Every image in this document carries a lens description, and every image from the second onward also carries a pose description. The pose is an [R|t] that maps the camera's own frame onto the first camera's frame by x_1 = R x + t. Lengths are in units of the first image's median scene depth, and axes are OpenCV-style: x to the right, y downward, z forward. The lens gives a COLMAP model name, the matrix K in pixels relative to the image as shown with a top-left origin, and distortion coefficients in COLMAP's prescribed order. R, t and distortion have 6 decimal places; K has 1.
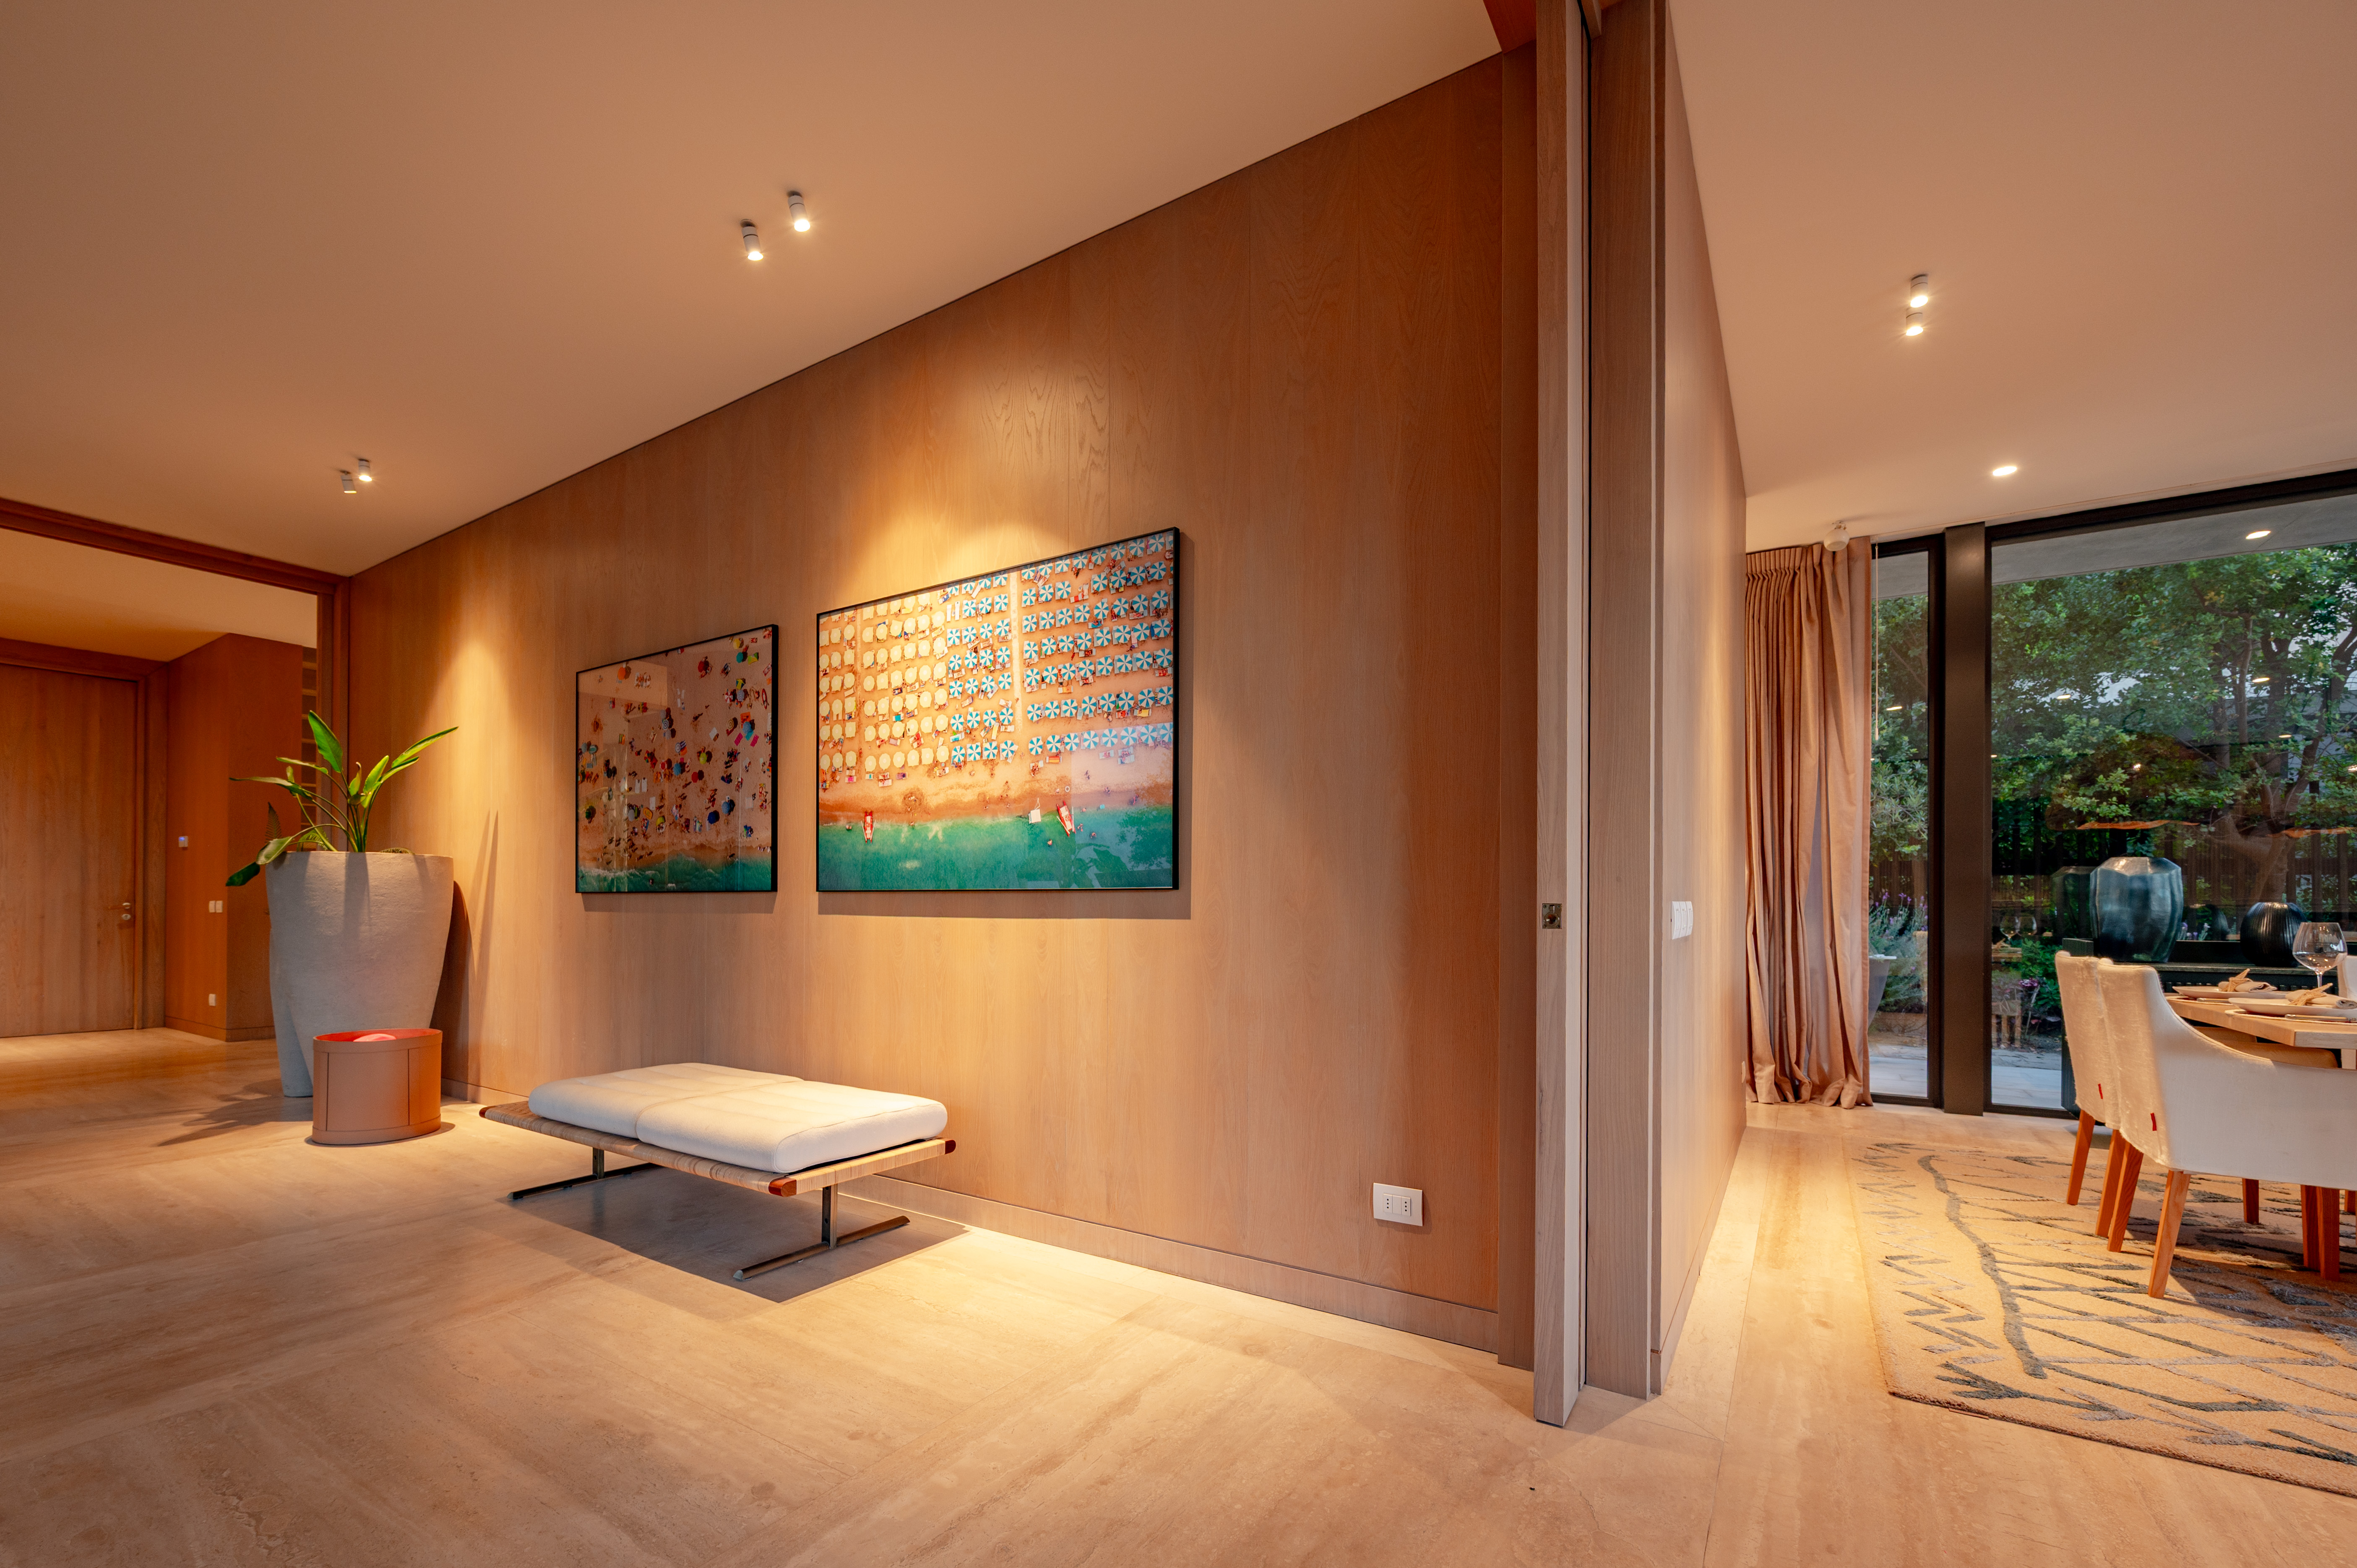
lens RADIAL K [[984.5, 0, 1170.4], [0, 984.5, 910.5], [0, 0, 1]] dist [0.001297, 0.000119]
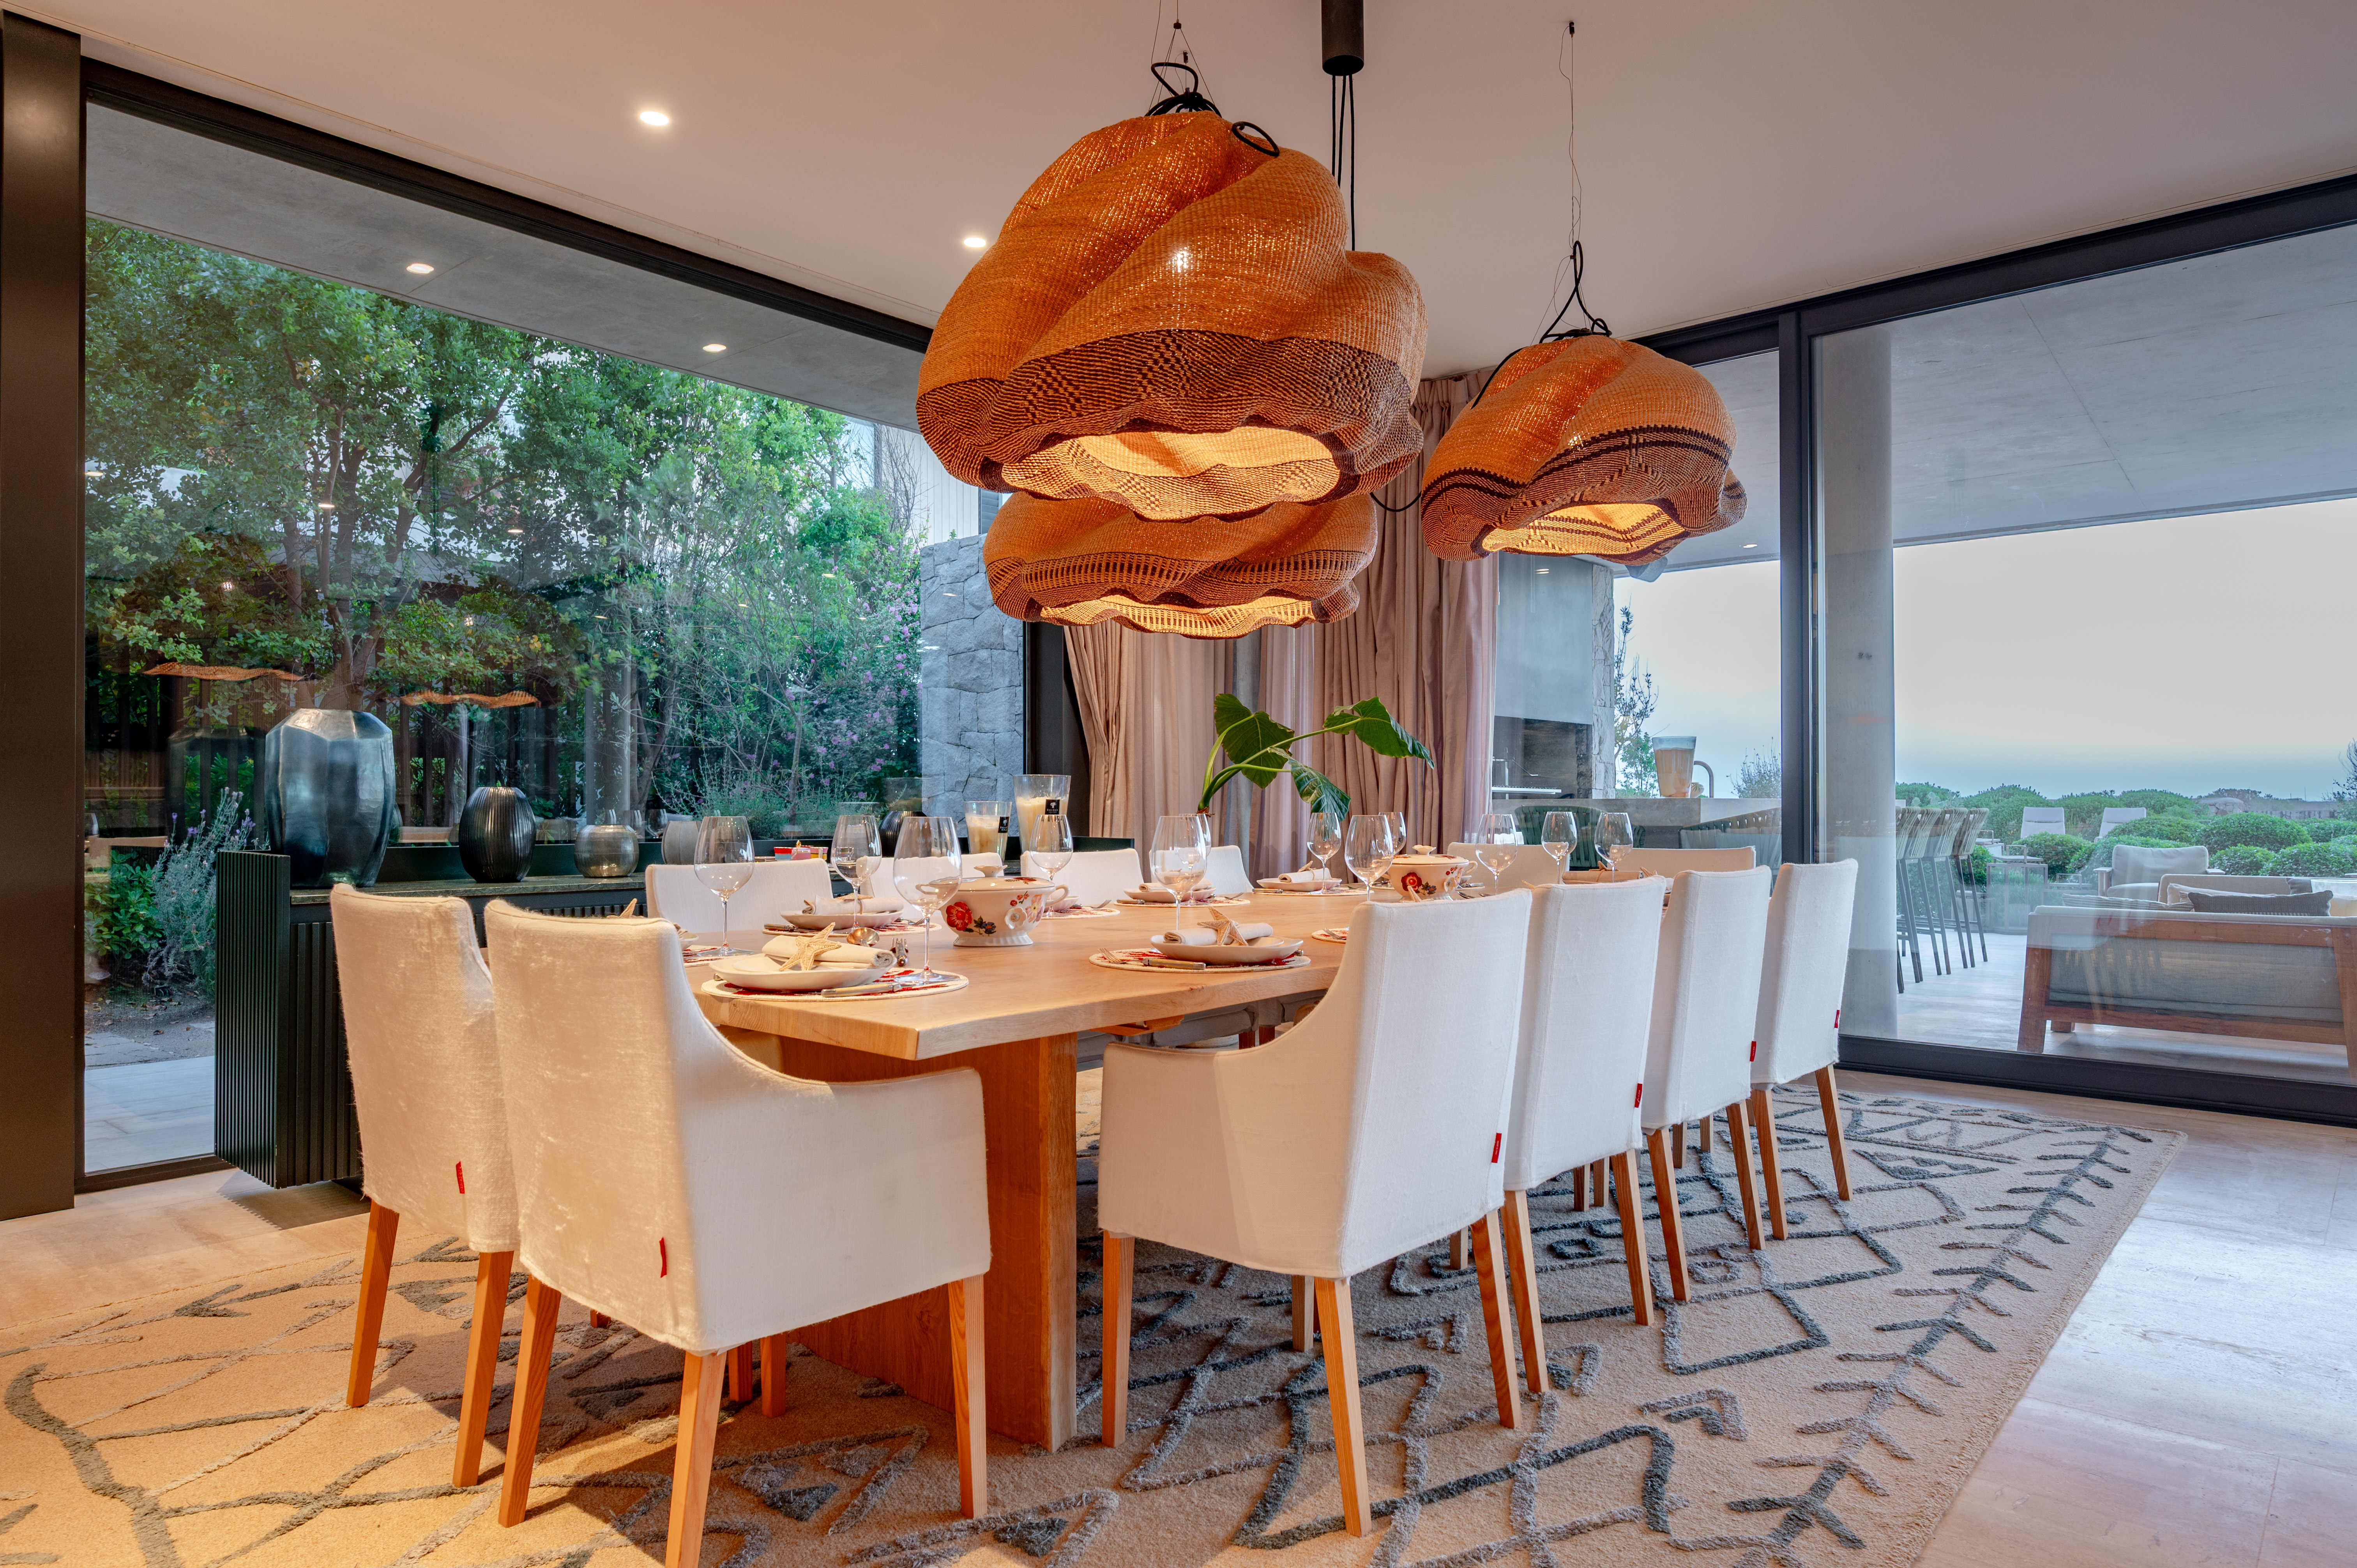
lens RADIAL K [[1431.8, 0, 1178.5], [0, 1431.8, 784.0], [0, 0, 1]] dist [-0.001387, -0.000479]
pose [[0.154483, 0.008695, 0.987957, 0.212508], [0.005133, 0.999941, -0.009604, 0.001125], [-0.987982, 0.006555, 0.154429, 0.373363]]
